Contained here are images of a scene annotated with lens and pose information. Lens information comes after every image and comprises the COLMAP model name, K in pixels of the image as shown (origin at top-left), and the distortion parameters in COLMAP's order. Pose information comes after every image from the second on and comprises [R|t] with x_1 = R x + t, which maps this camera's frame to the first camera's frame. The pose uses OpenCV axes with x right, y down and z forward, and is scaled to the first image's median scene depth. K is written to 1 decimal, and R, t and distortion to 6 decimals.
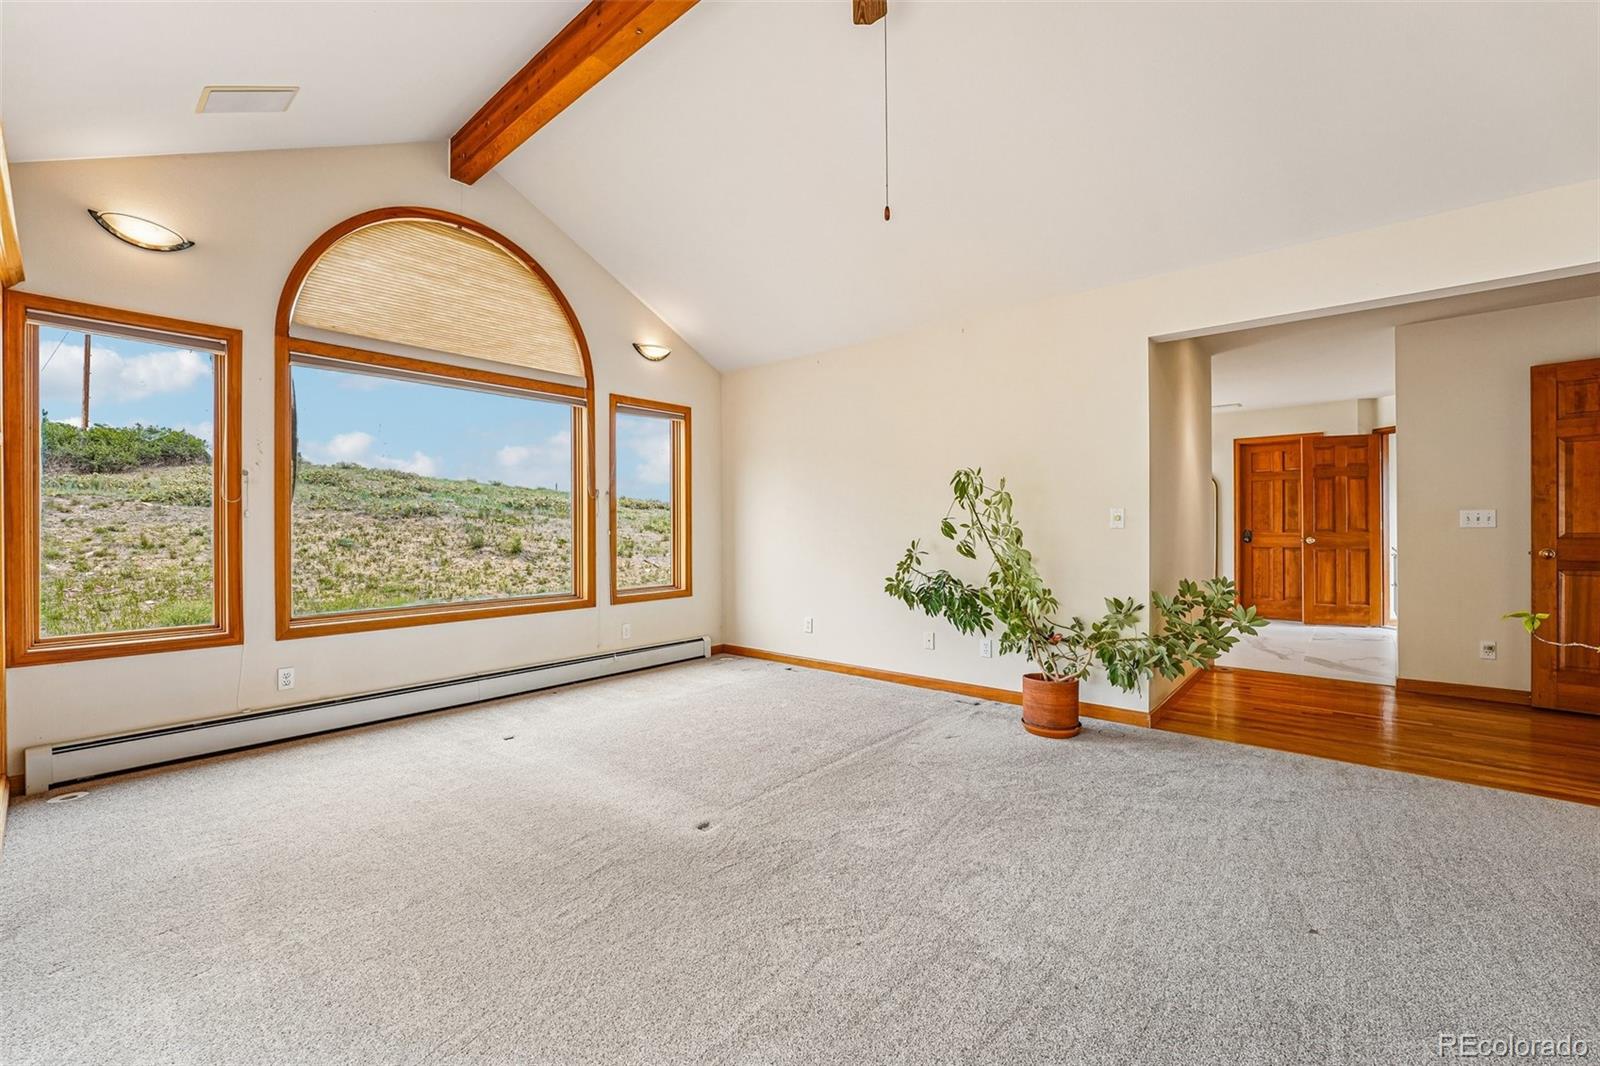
lens RADIAL K [[656.1, 0, 793.3], [0, 656.1, 534.6], [0, 0, 1]] dist [-0.019893, 0.004796]
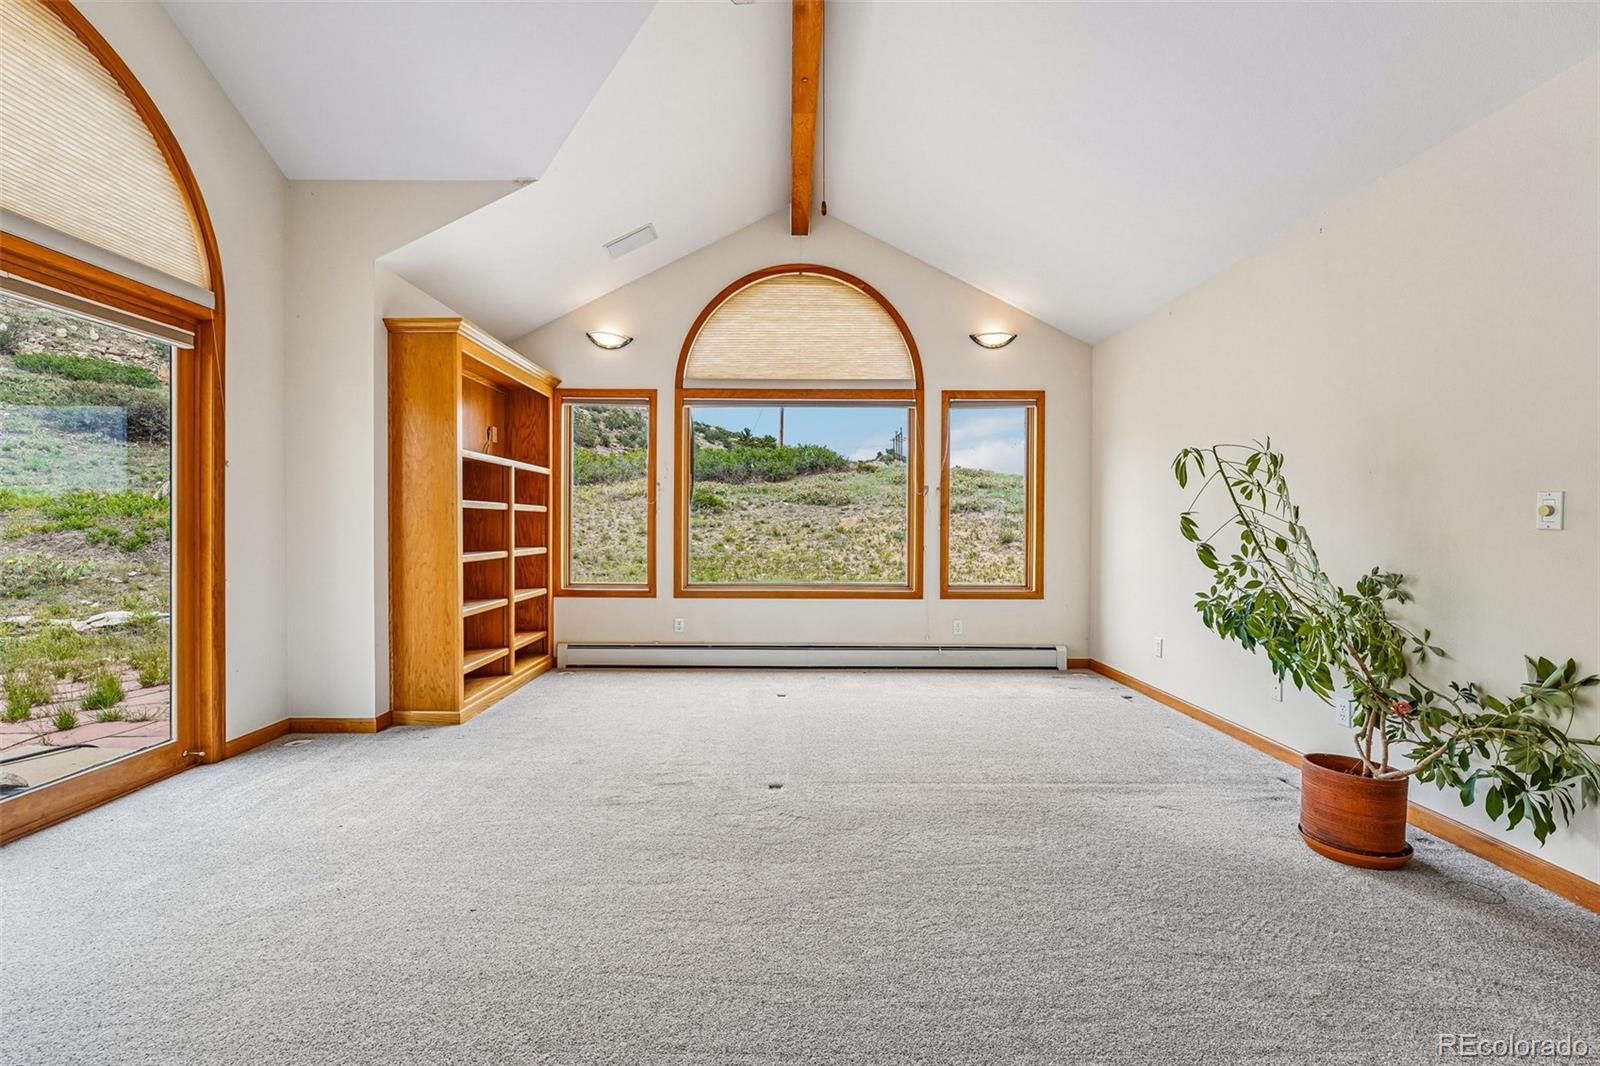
lens RADIAL K [[711.0, 0, 800.0], [0, 711.0, 533.0], [0, 0, 1]] dist [-0.002765, -0.000697]
pose [[0.655751, 0.017747, -0.754769, 0.455394], [-0.015671, 0.999828, 0.009893, -0.002552], [0.754815, 0.005341, 0.655916, 0.125221]]
